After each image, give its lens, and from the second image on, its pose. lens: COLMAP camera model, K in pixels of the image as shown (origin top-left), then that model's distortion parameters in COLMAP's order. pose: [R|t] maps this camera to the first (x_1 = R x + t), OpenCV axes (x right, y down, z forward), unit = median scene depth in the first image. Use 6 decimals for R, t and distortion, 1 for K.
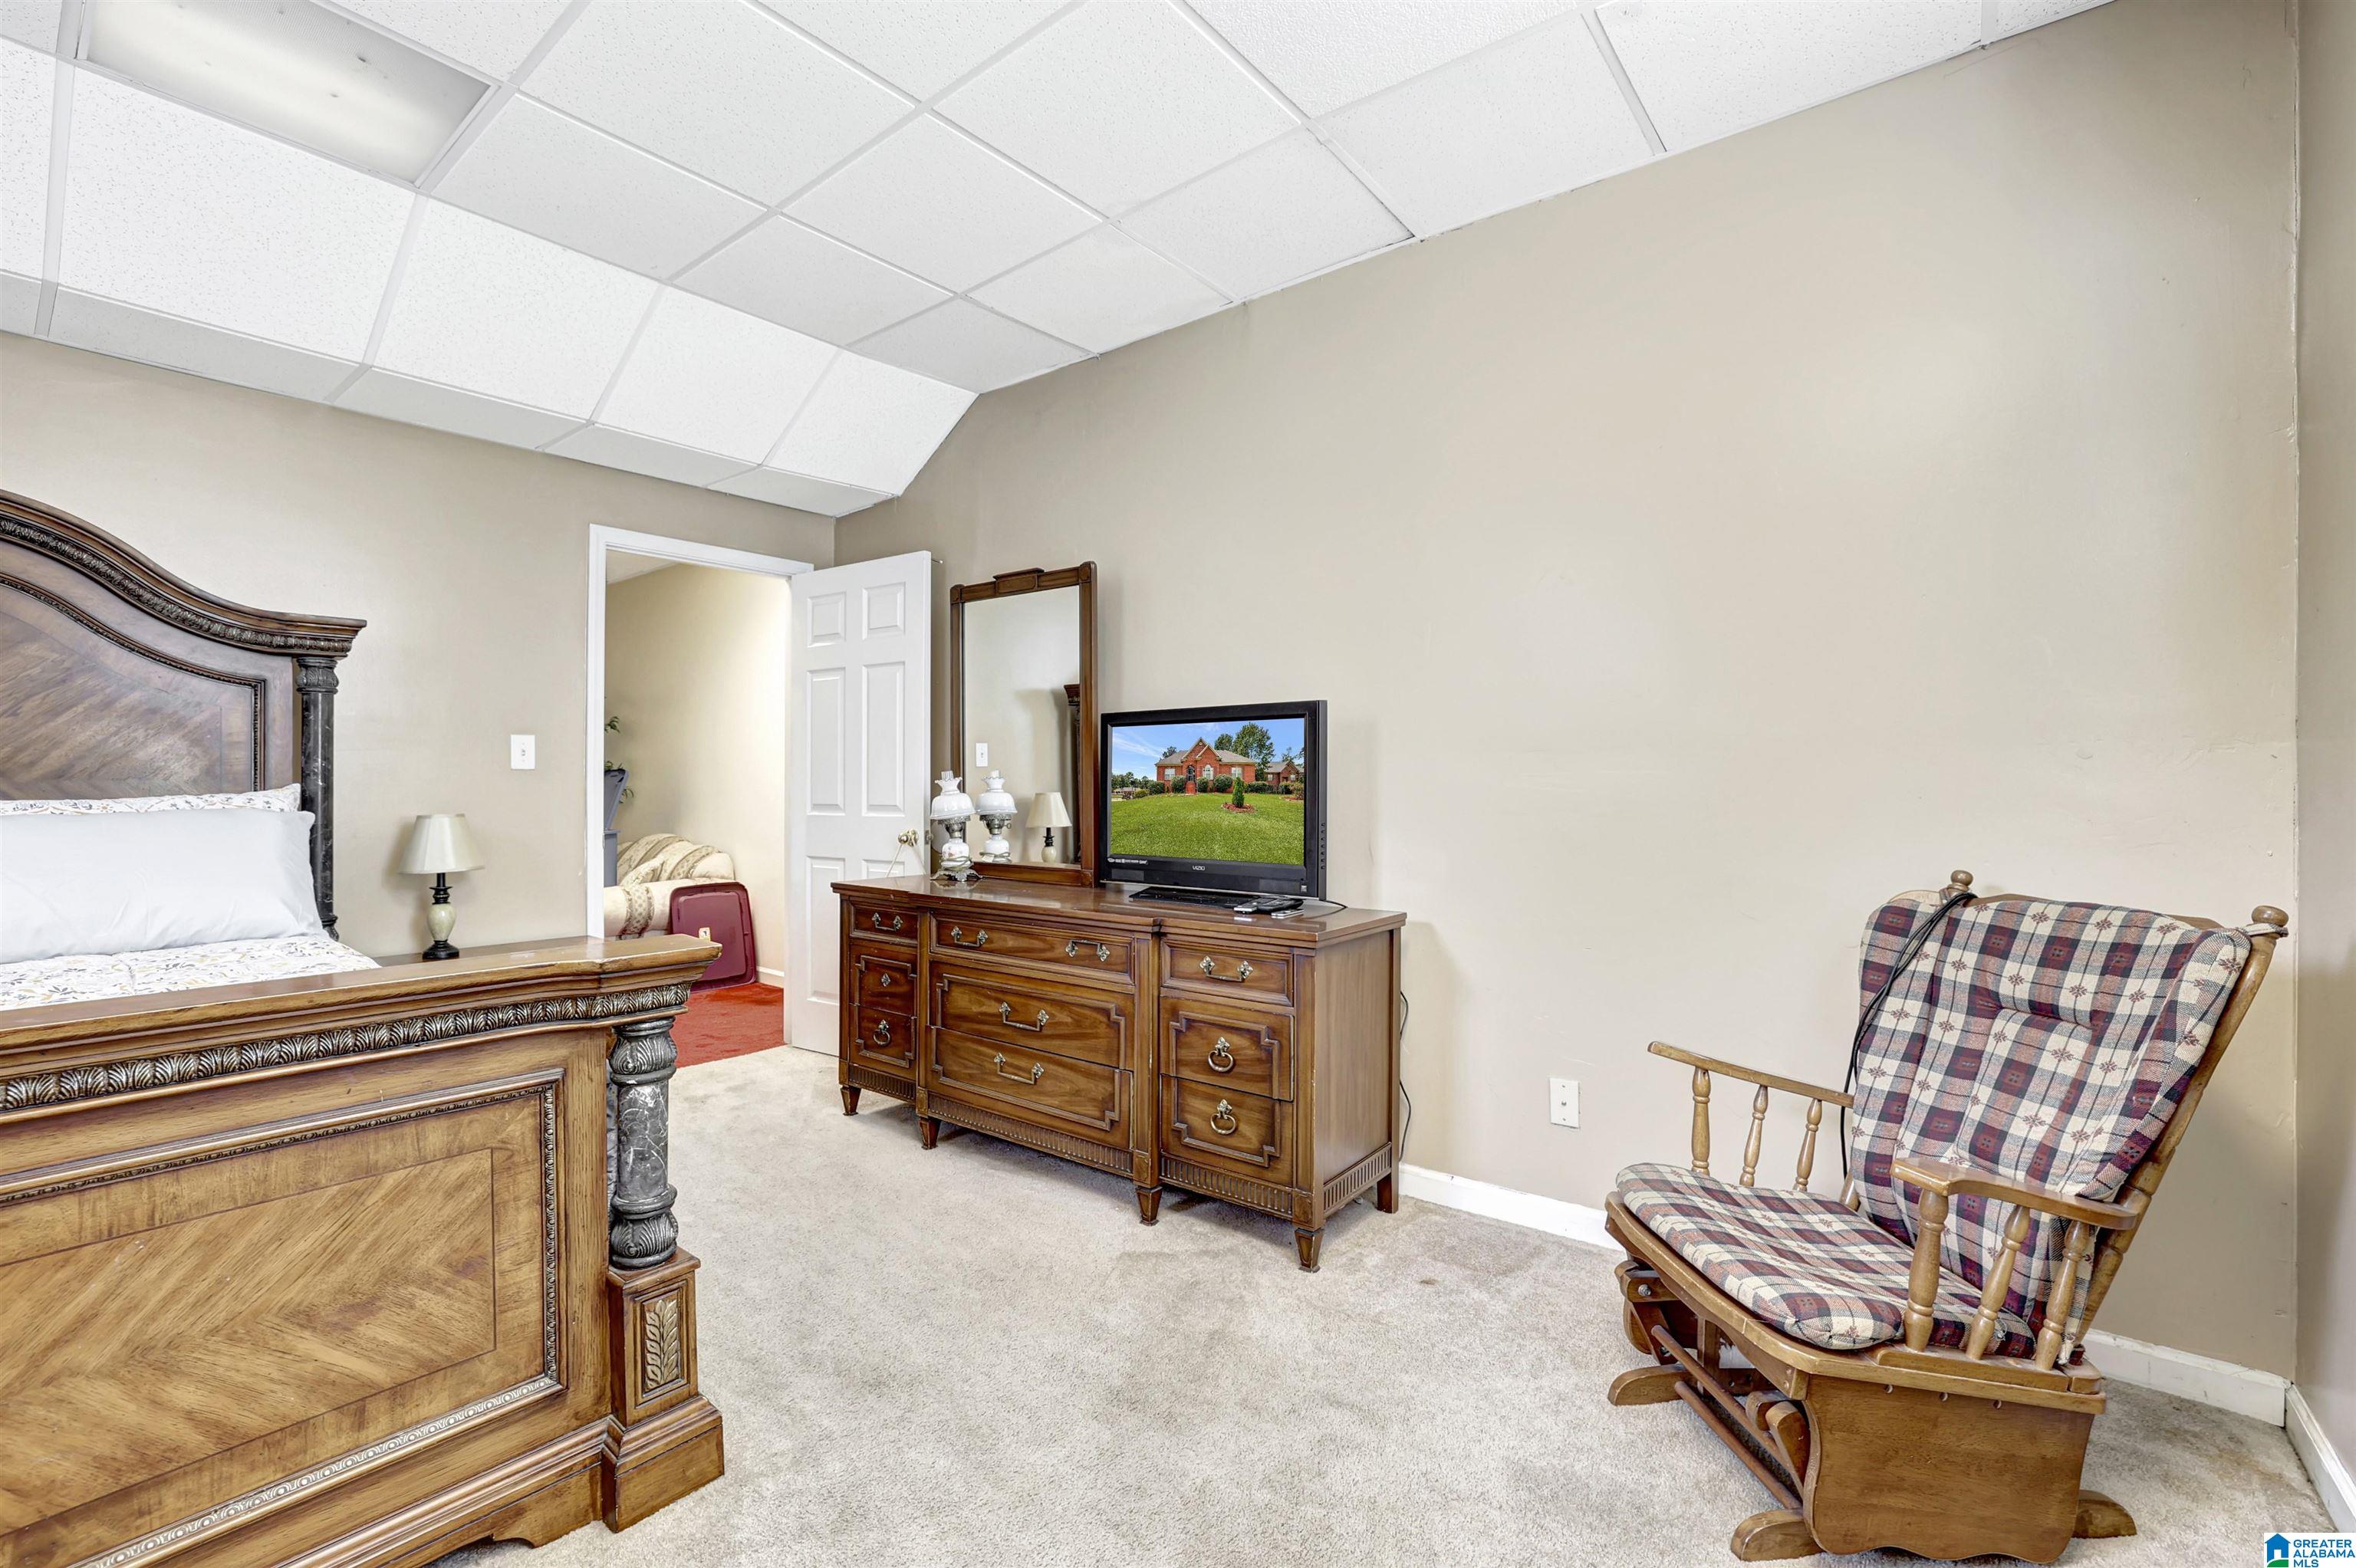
lens RADIAL K [[1031.6, 0, 1178.0], [0, 1031.6, 784.0], [0, 0, 1]] dist [-0.028982, 0.022548]
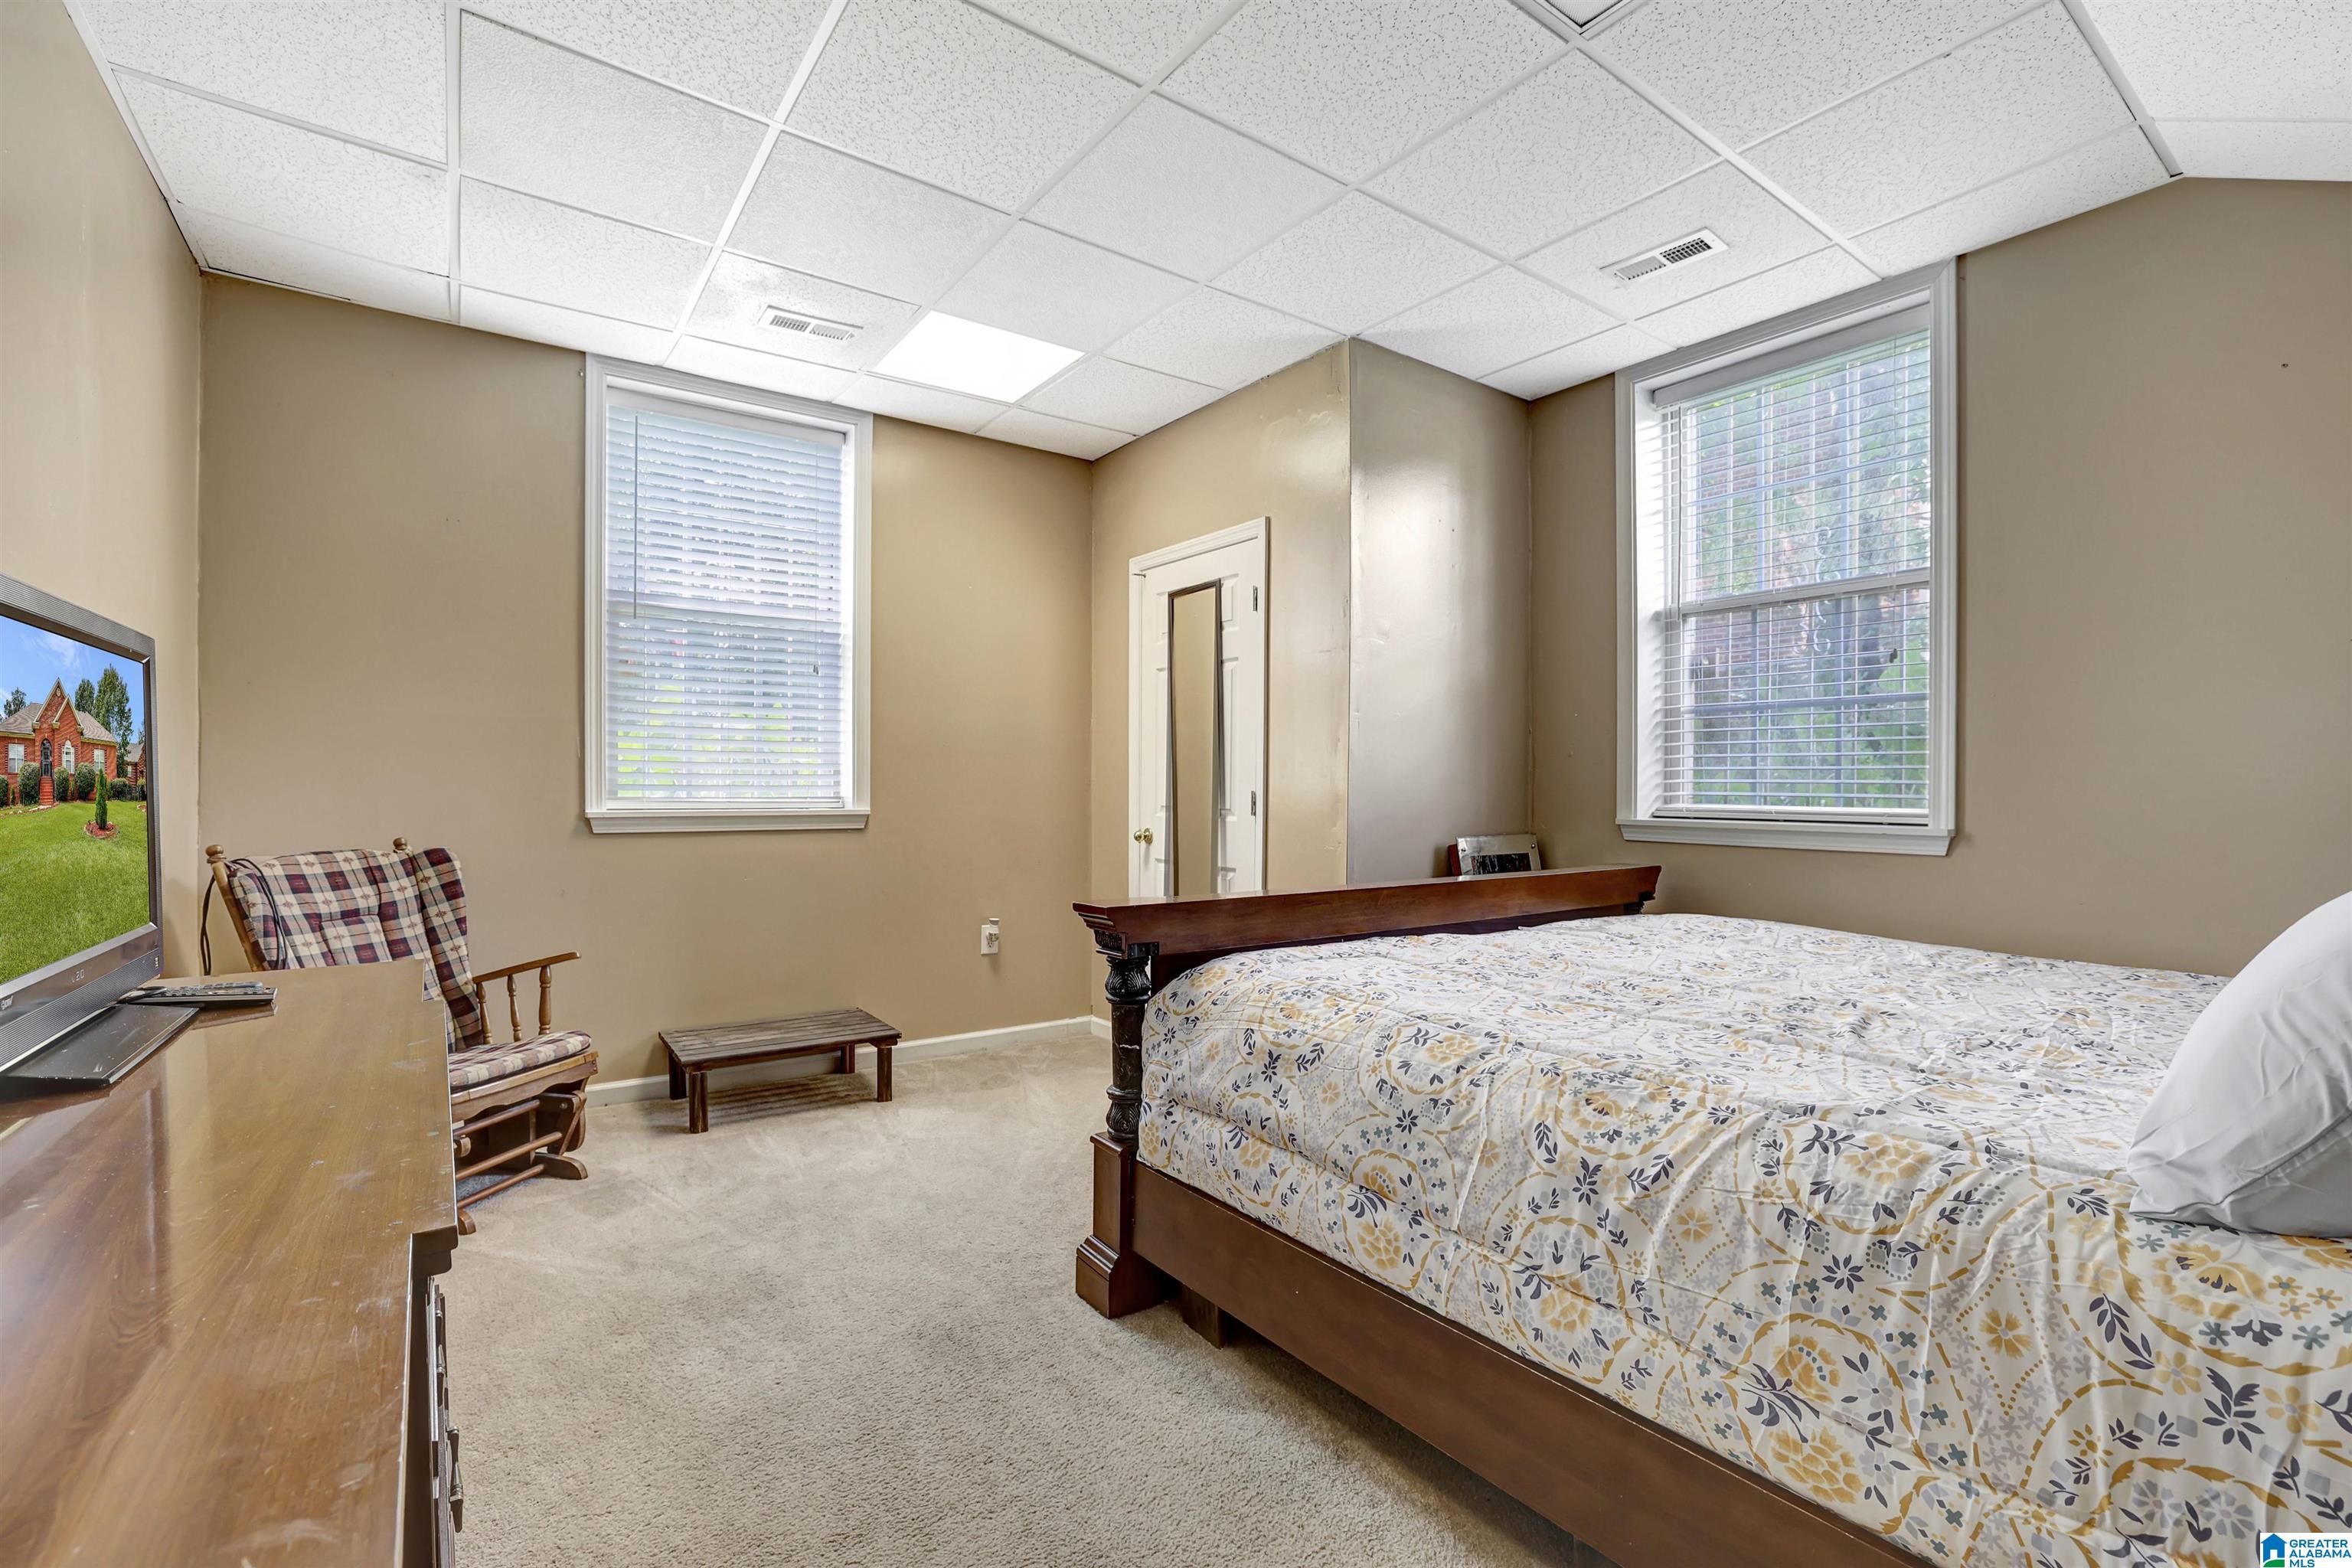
lens RADIAL K [[1030.0, 0, 1176.0], [0, 1030.0, 784.0], [0, 0, 1]] dist [-0.028982, 0.022548]
pose [[-0.960226, -0.003197, 0.279206, -0.571743], [-0.004802, 0.999976, -0.005064, 0.000543], [-0.279183, -0.006204, -0.960218, 1.301203]]
